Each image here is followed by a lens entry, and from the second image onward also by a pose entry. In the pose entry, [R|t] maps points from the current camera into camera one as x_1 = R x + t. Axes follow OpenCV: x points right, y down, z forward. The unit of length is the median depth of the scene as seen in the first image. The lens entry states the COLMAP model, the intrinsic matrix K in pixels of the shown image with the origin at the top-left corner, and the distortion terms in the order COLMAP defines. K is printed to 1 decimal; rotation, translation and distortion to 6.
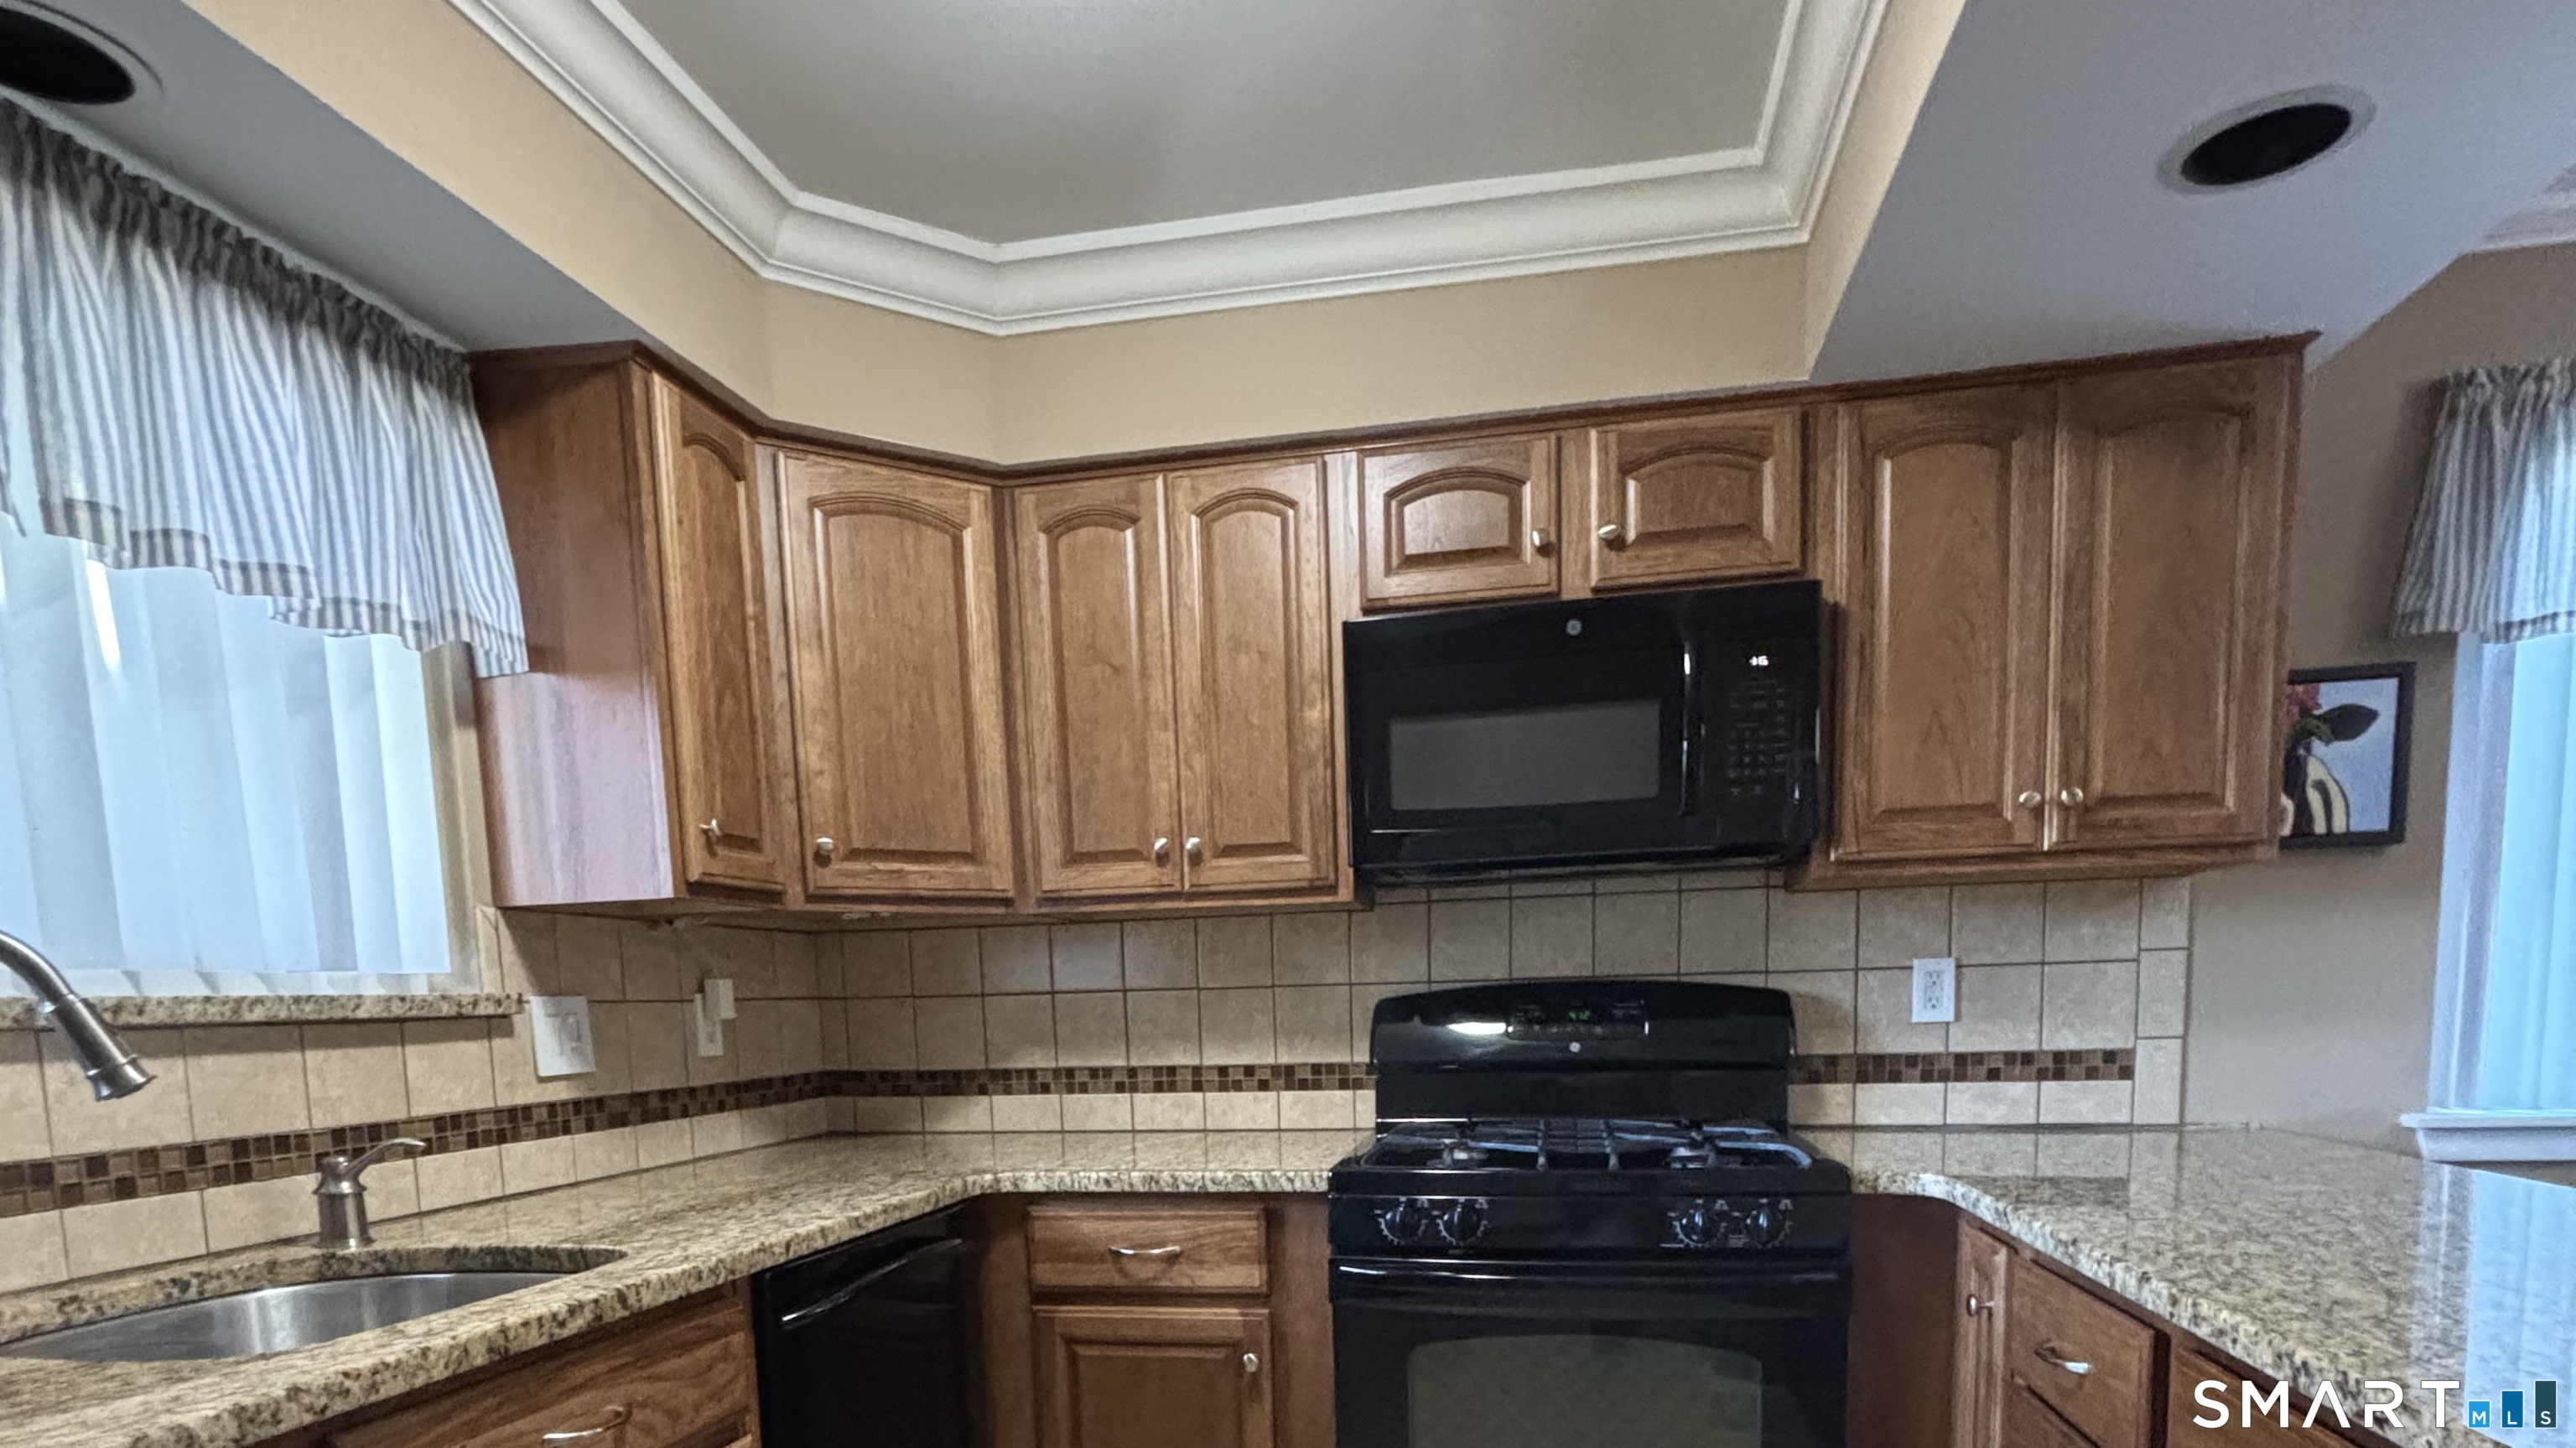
lens RADIAL K [[1322.8, 0, 1226.4], [0, 1322.8, 1114.0], [0, 0, 1]] dist [-0.001869, -0.000967]
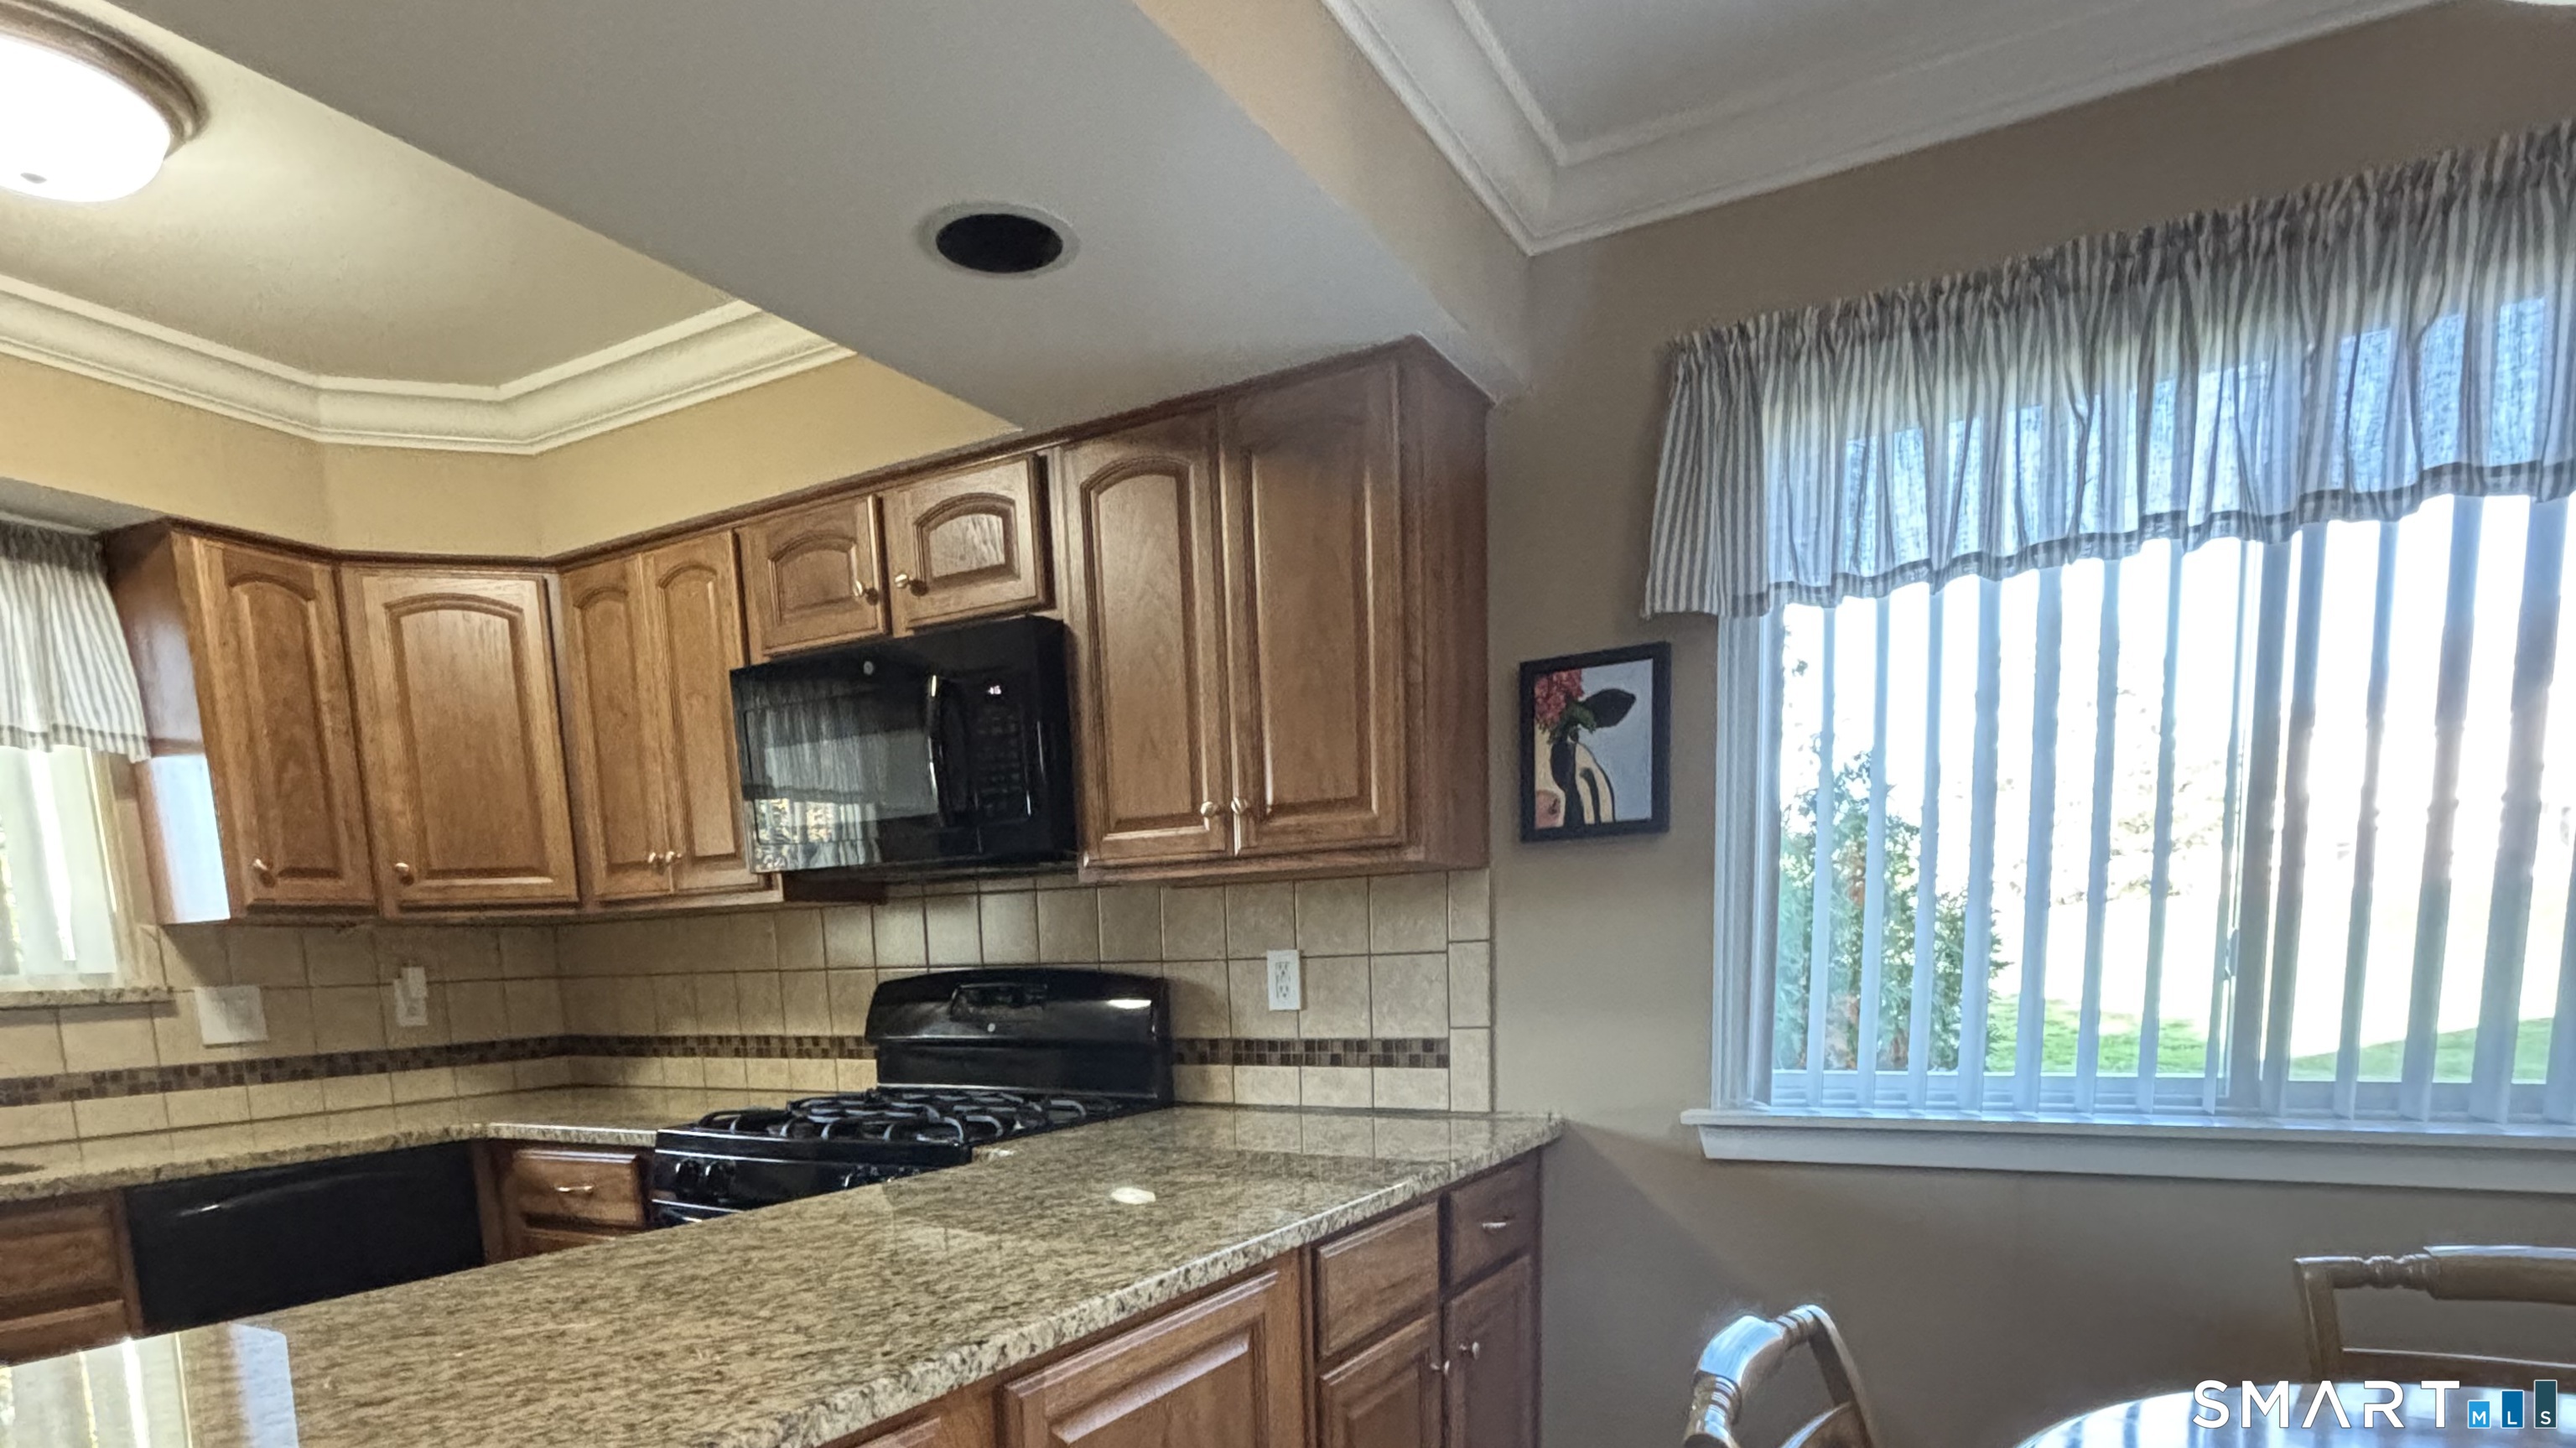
lens RADIAL K [[1406.8, 0, 1281.9], [0, 1406.8, 1162.0], [0, 0, 1]] dist [0.000615, 0.001150]
pose [[0.953515, 0.042120, -0.298387, 0.903486], [-0.018044, 0.996387, 0.082988, -0.042458], [0.300804, -0.073746, 0.950830, -0.082861]]
